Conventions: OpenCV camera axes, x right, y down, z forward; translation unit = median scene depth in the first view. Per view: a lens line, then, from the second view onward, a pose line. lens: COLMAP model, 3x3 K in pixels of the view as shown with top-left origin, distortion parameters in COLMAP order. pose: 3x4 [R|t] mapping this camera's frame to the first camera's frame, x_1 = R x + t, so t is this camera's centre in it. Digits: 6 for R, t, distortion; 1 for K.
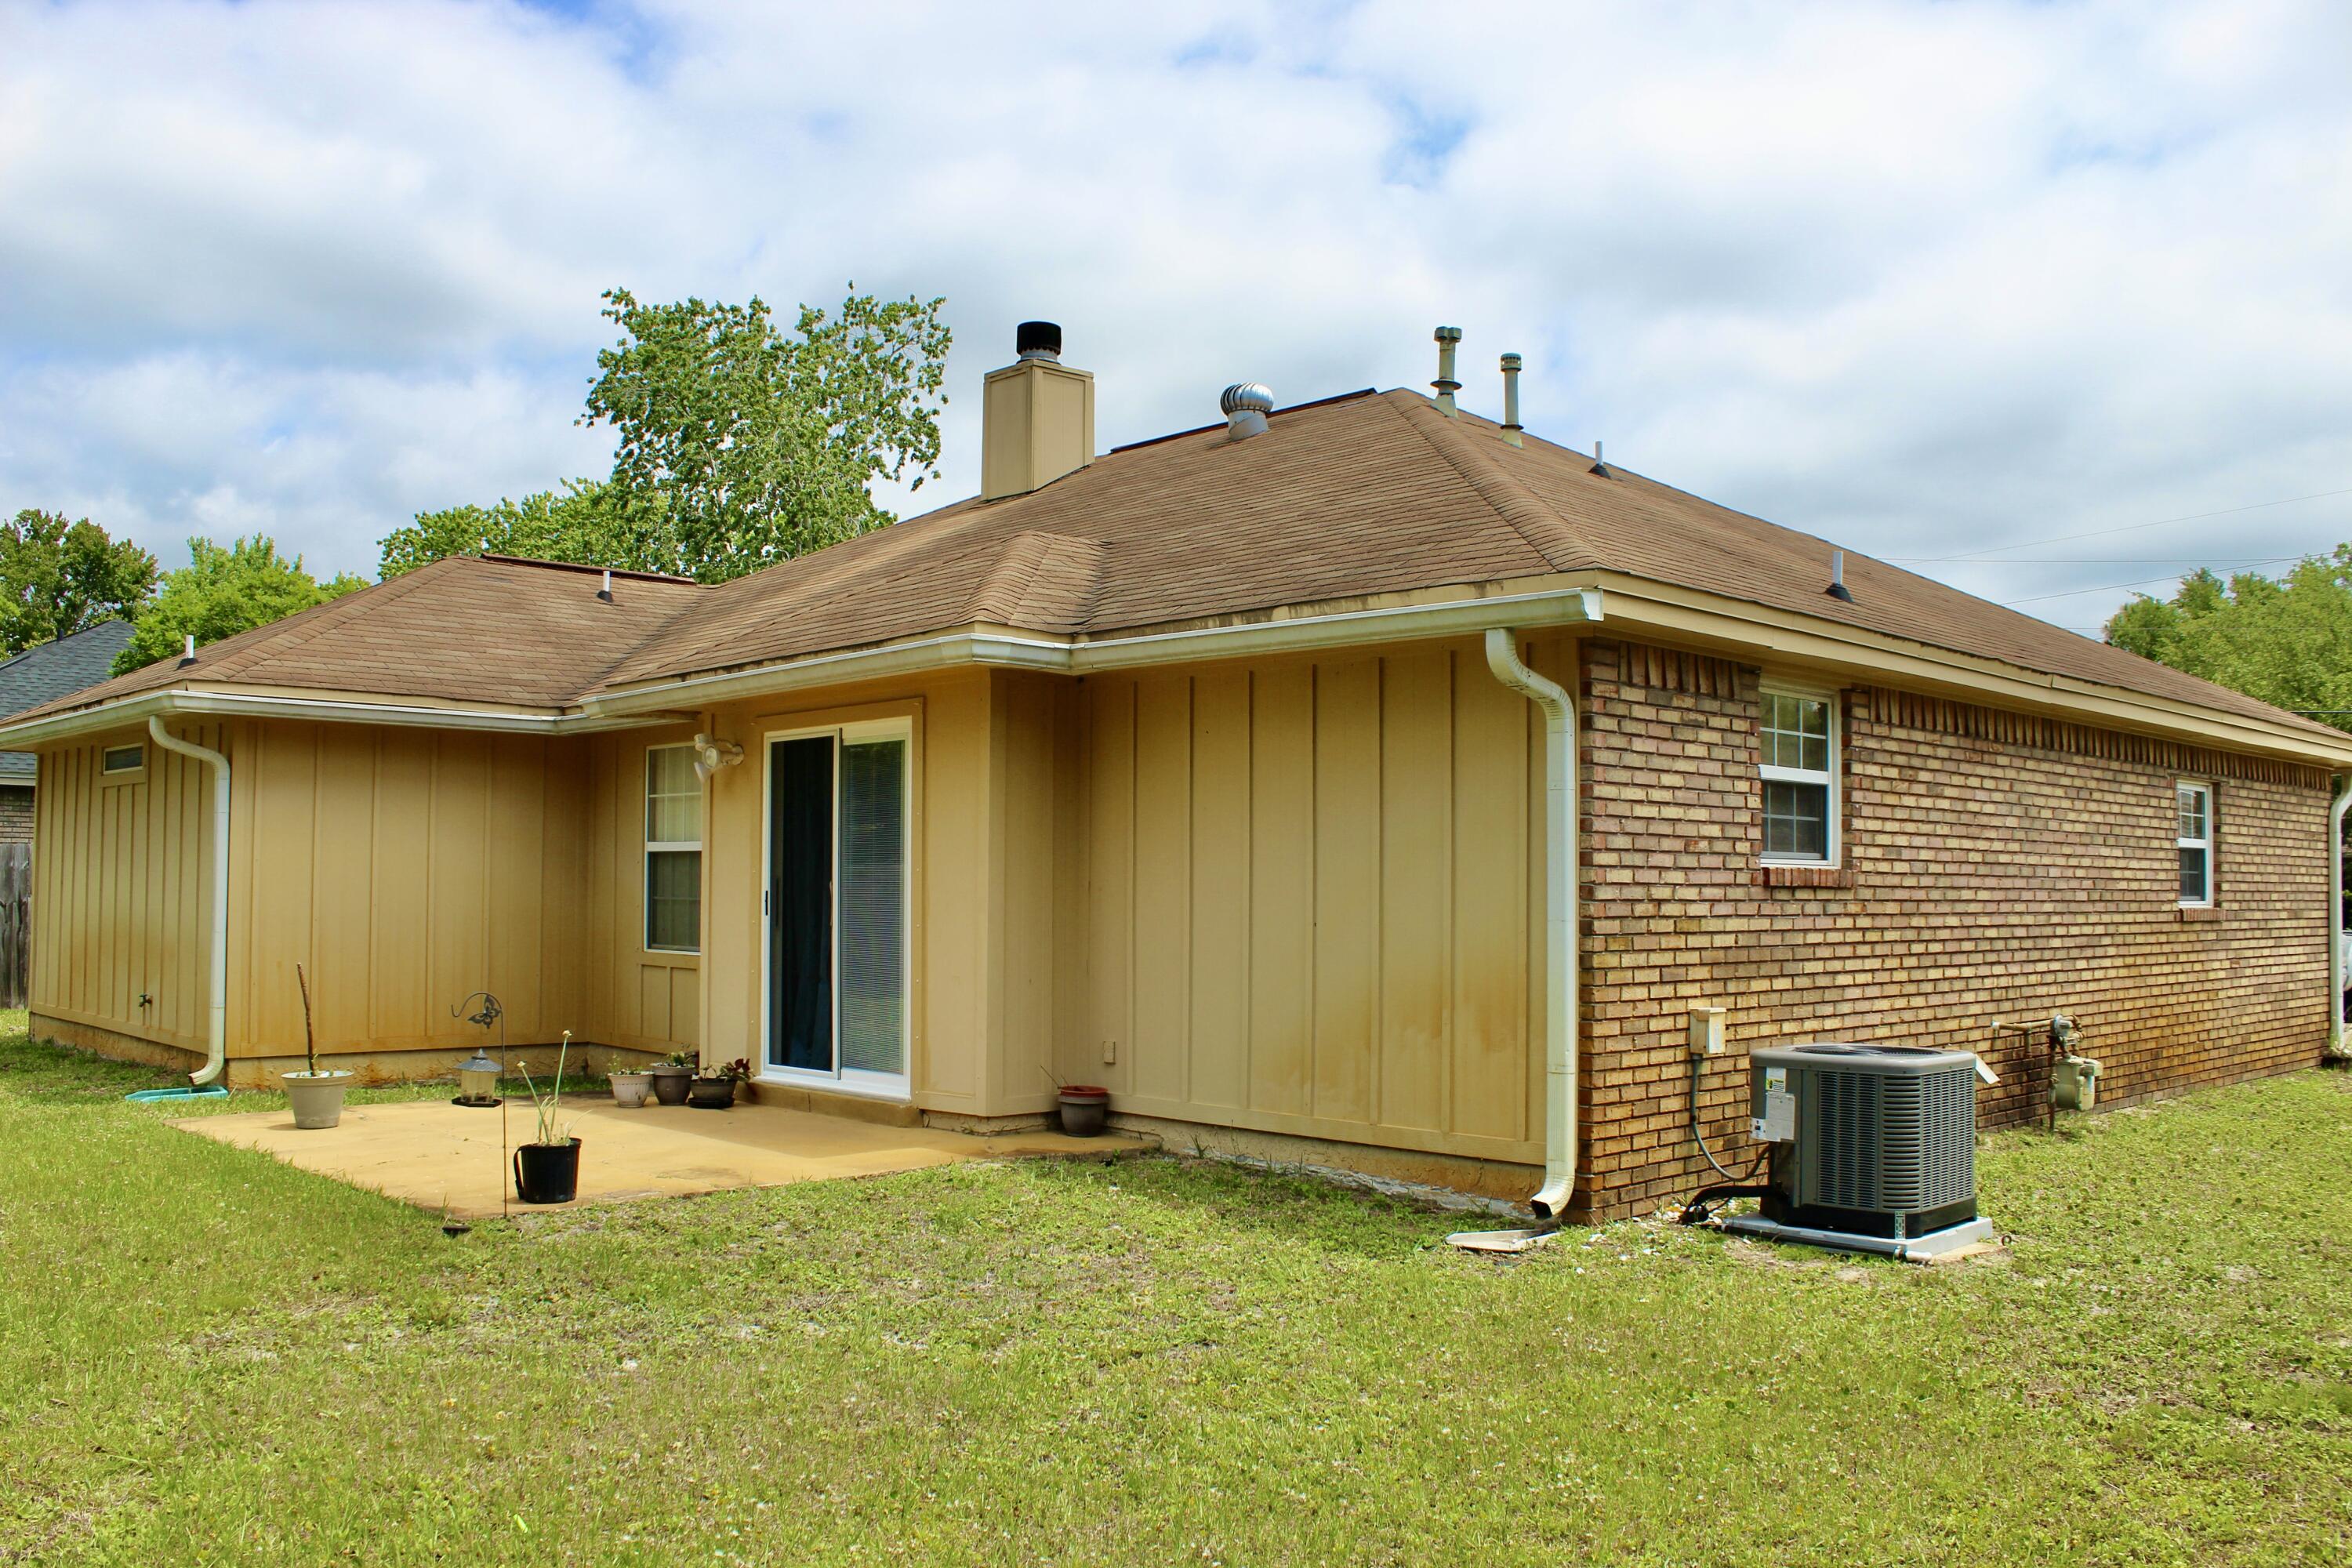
lens RADIAL K [[1901.8, 0, 1176.0], [0, 1901.8, 784.0], [0, 0, 1]] dist [-0.144210, 0.147471]
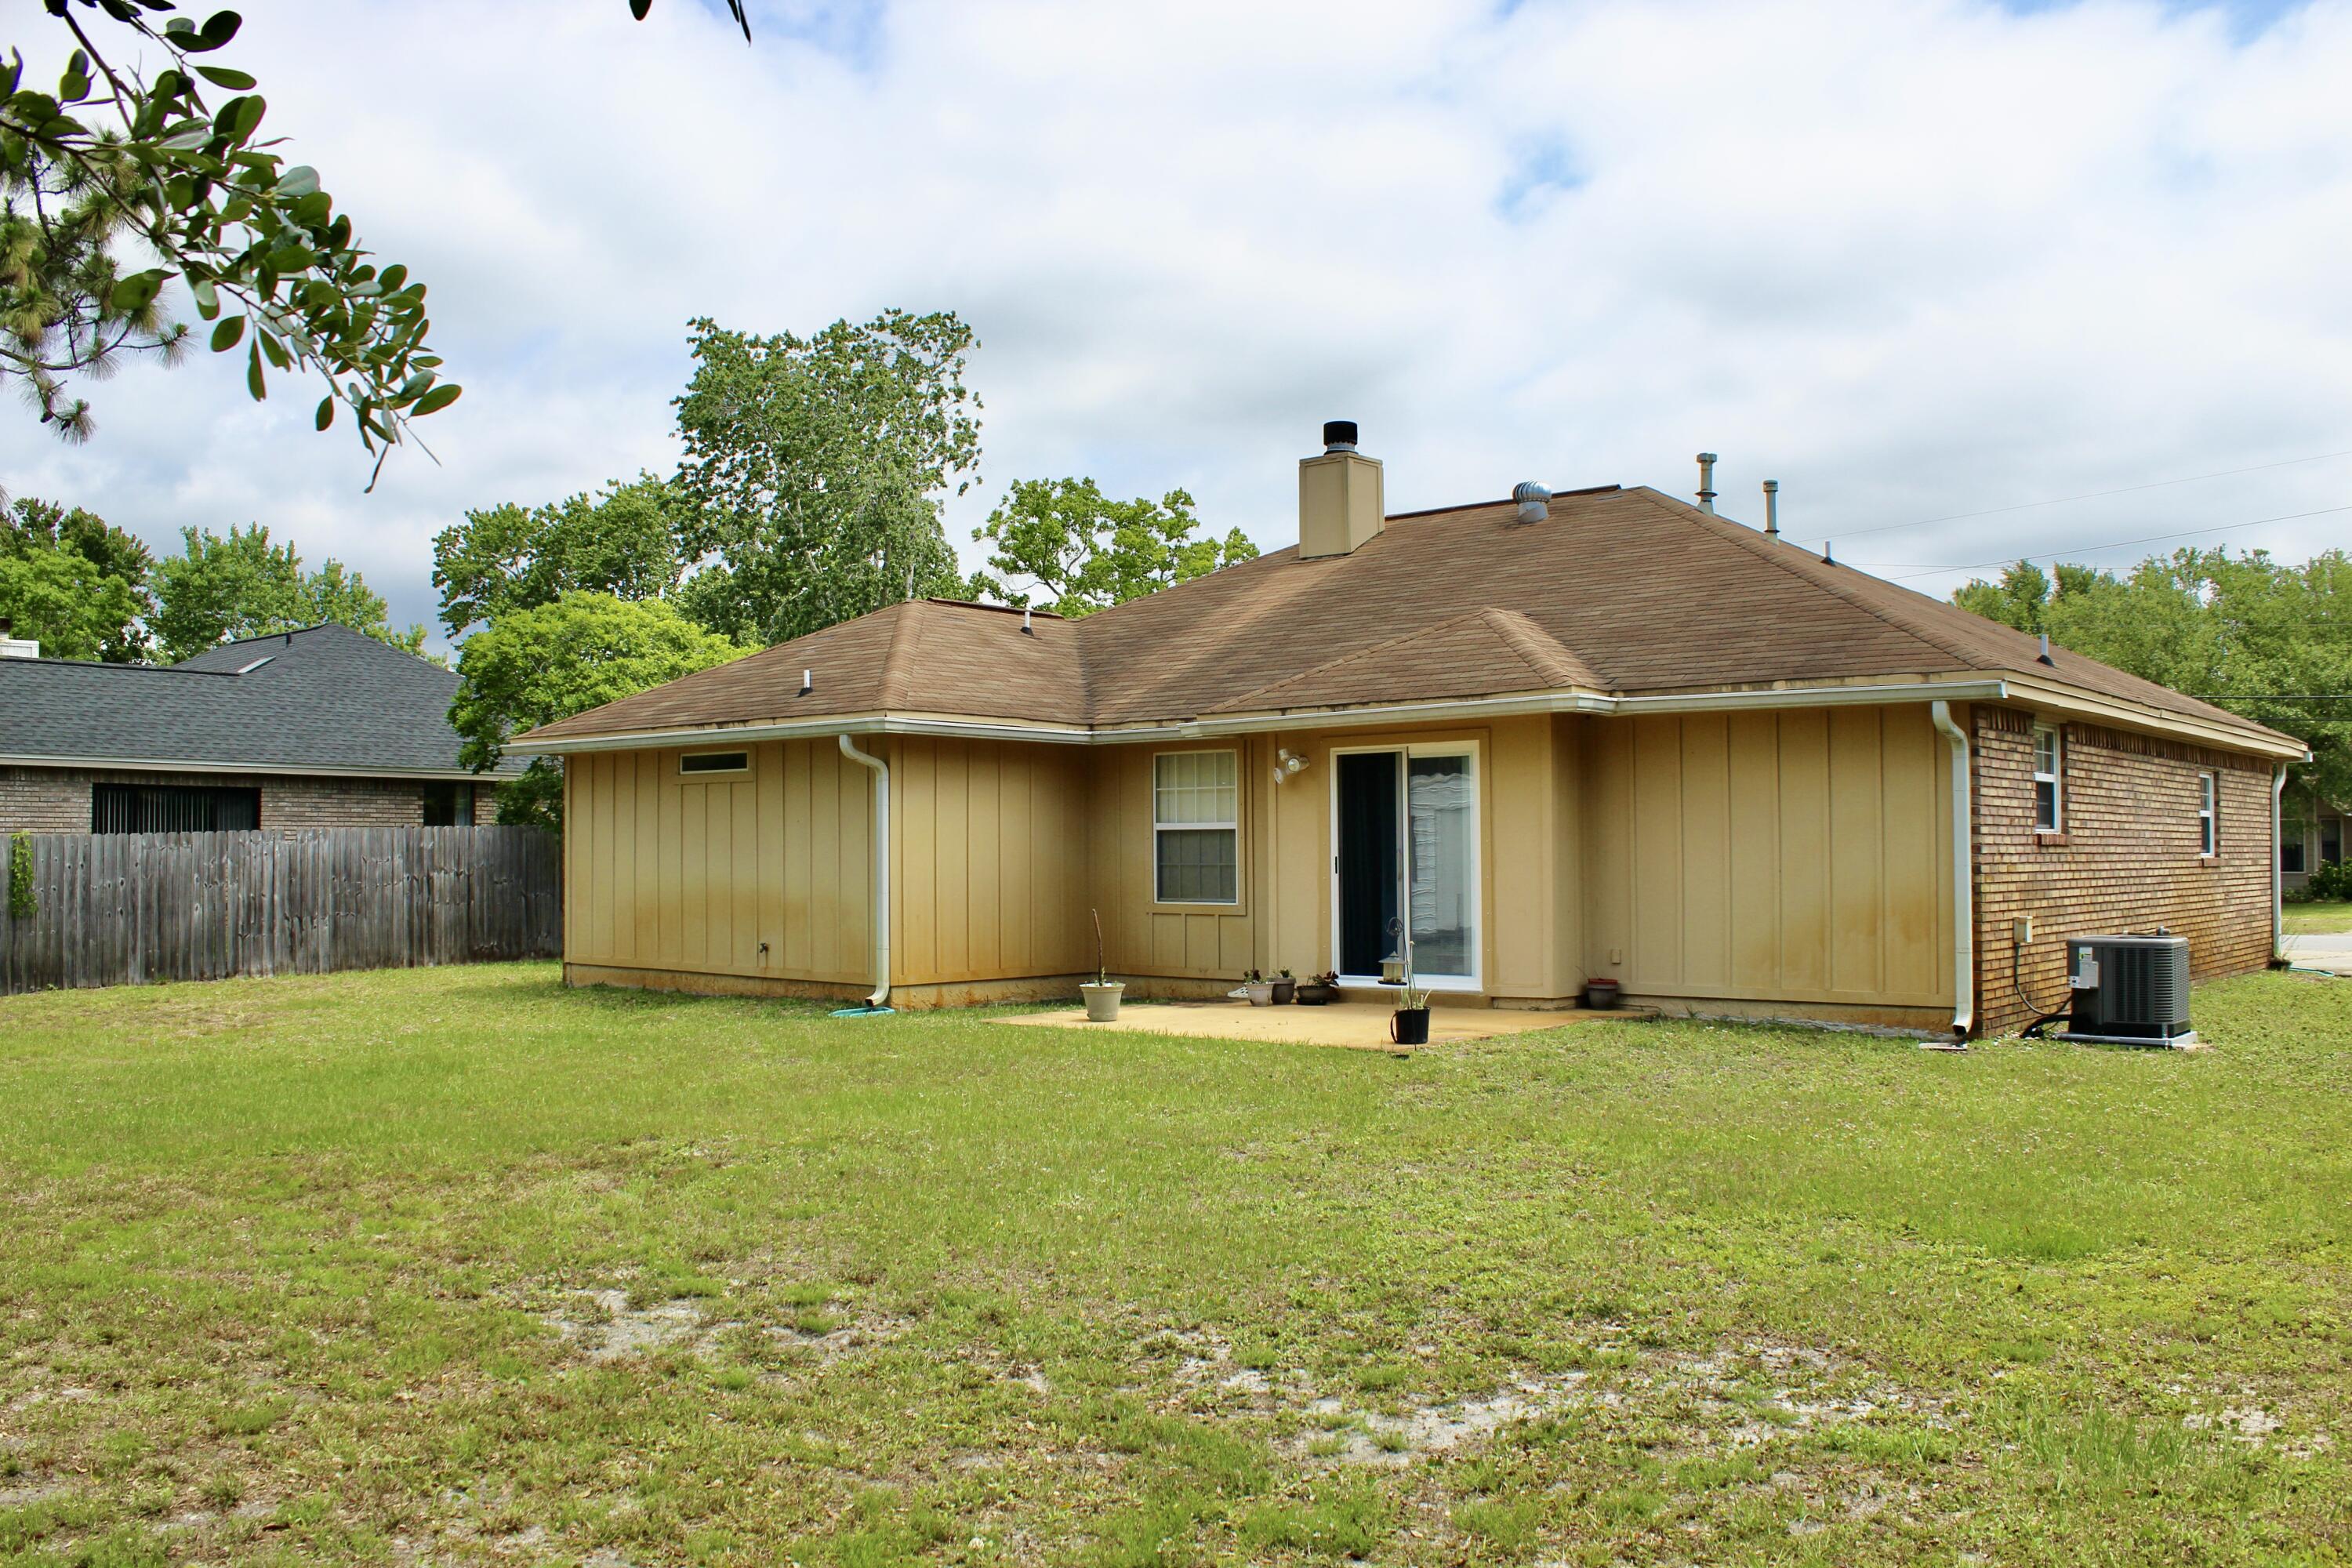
lens RADIAL K [[1901.8, 0, 1176.0], [0, 1901.8, 784.0], [0, 0, 1]] dist [-0.144210, 0.147471]
pose [[0.995125, -0.007564, 0.098328, -0.560263], [0.005801, 0.999817, 0.018205, -0.031524], [-0.098447, -0.017546, 0.994988, -0.520375]]
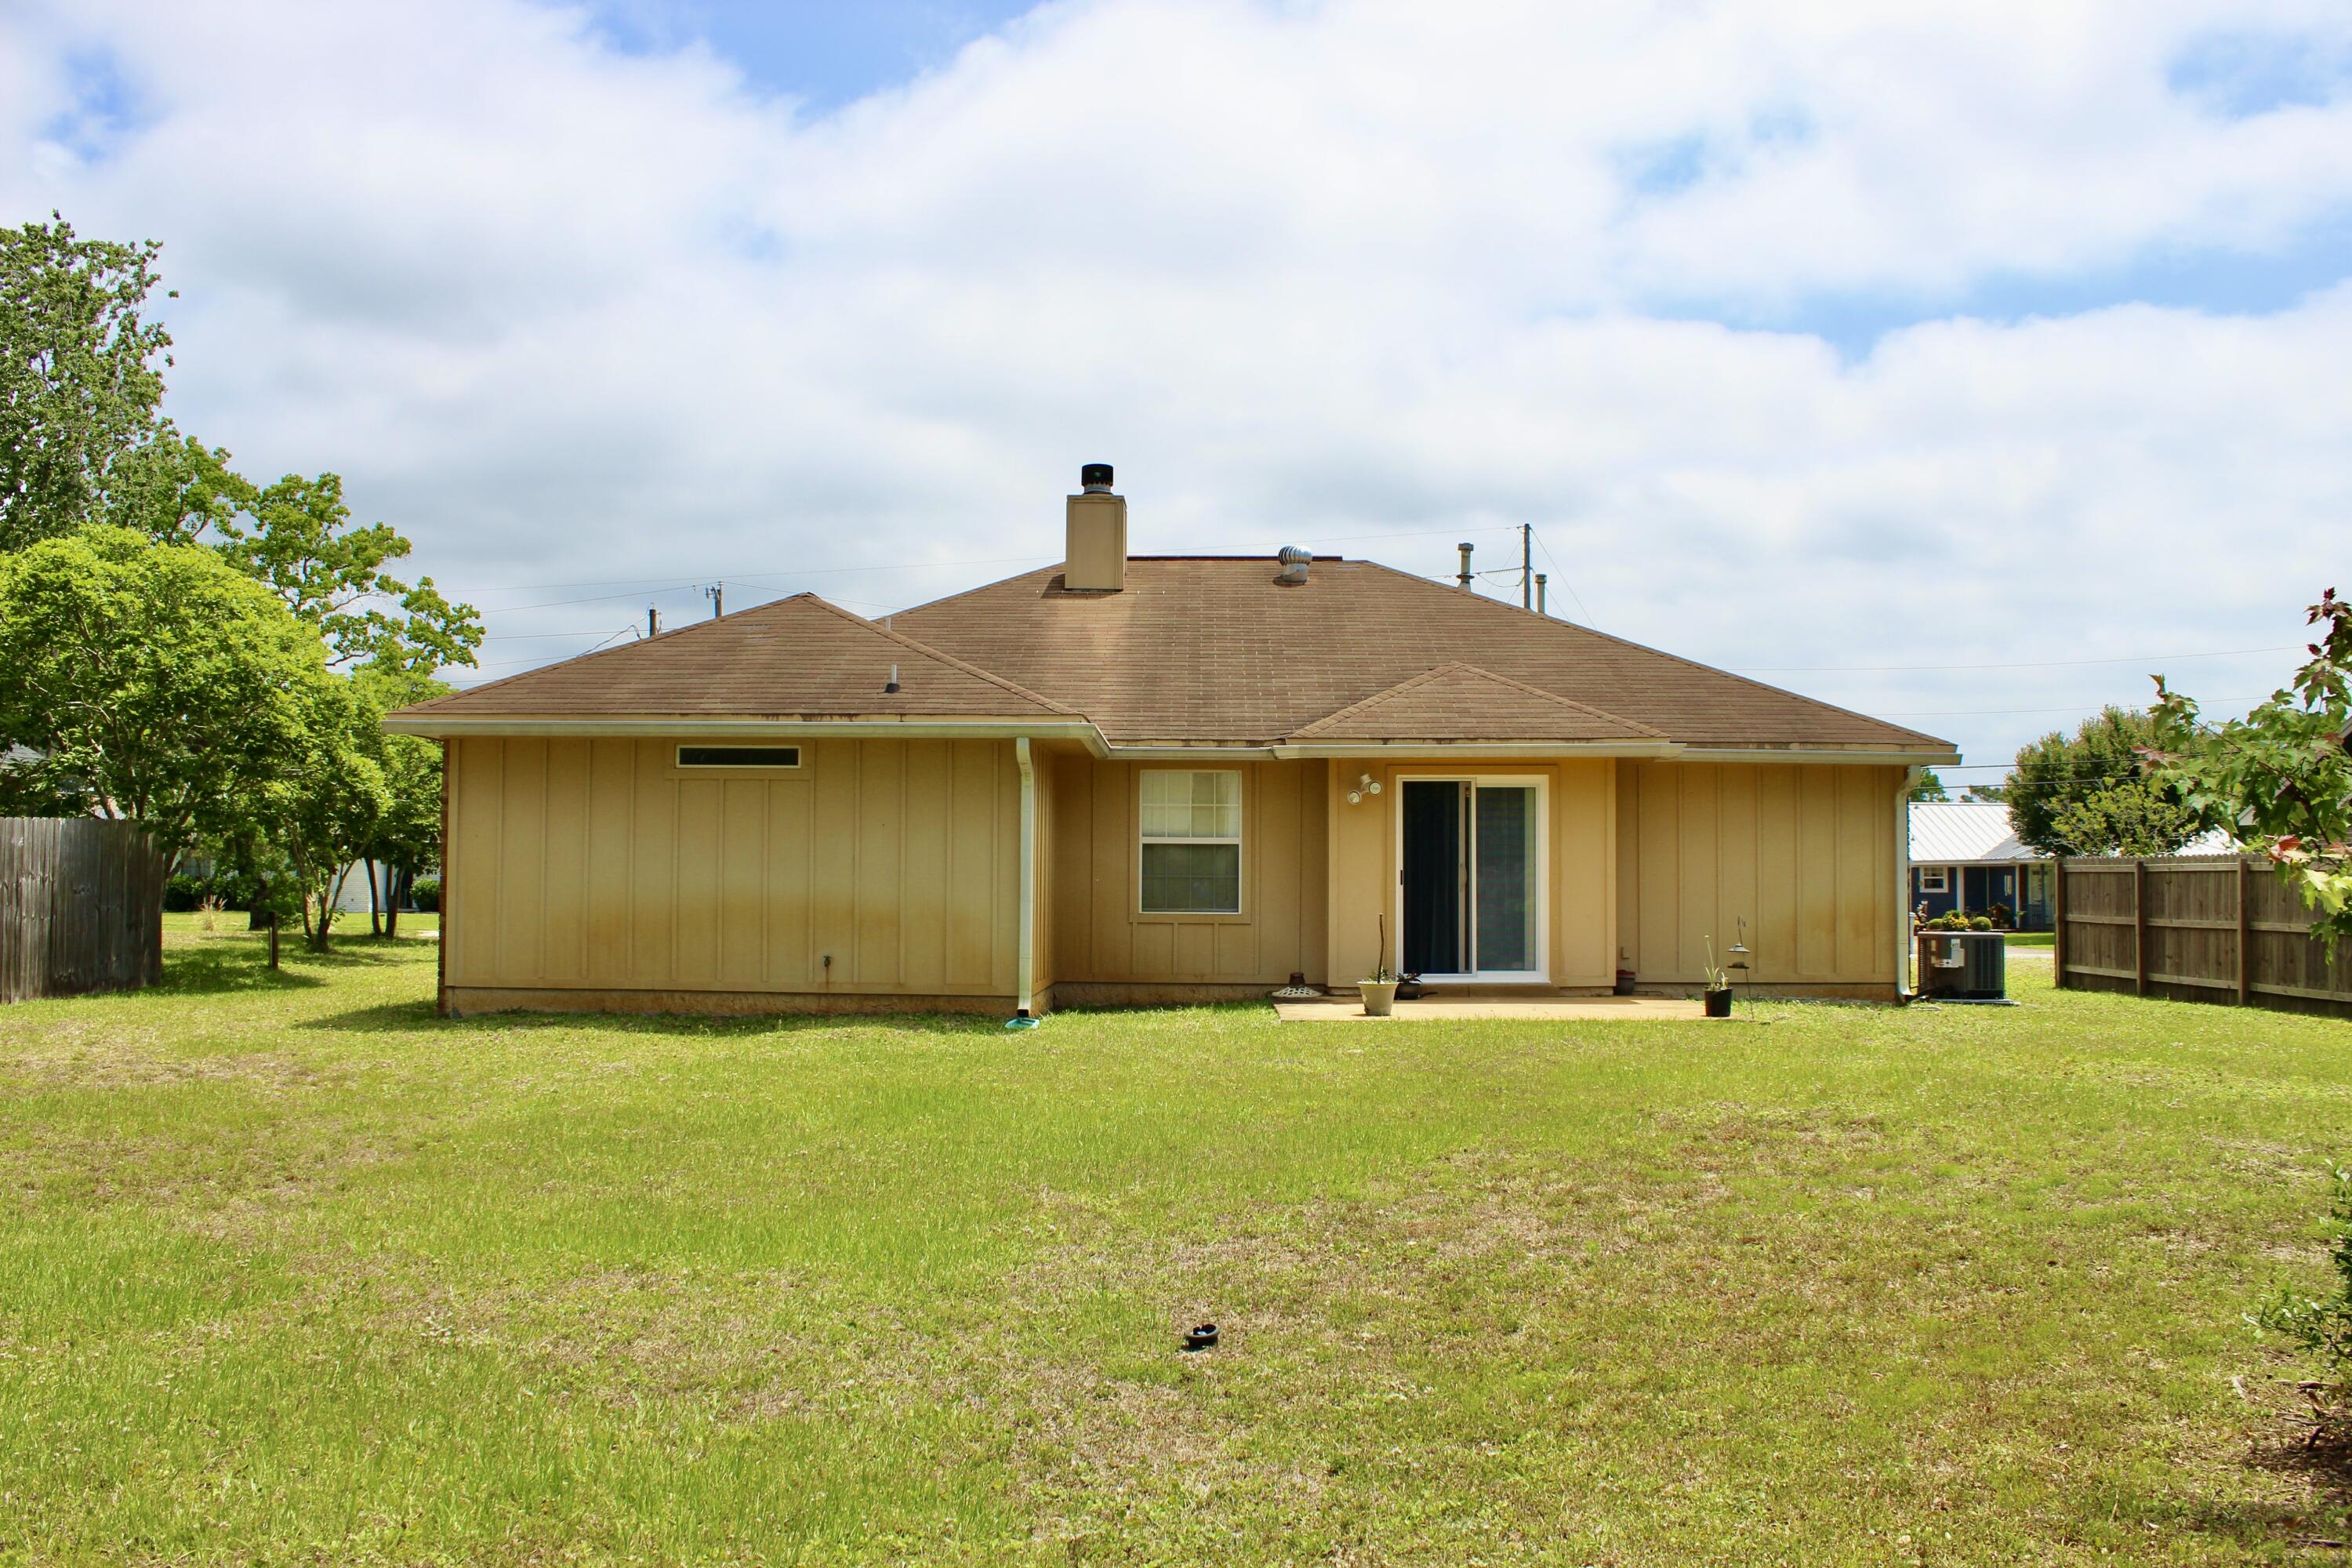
lens RADIAL K [[1901.8, 0, 1176.0], [0, 1901.8, 784.0], [0, 0, 1]] dist [-0.144210, 0.147471]
pose [[0.723448, 0.035164, 0.689483, -1.760722], [-0.039230, 0.999182, -0.009795, 0.005076], [-0.689263, -0.019962, 0.724236, -0.088046]]
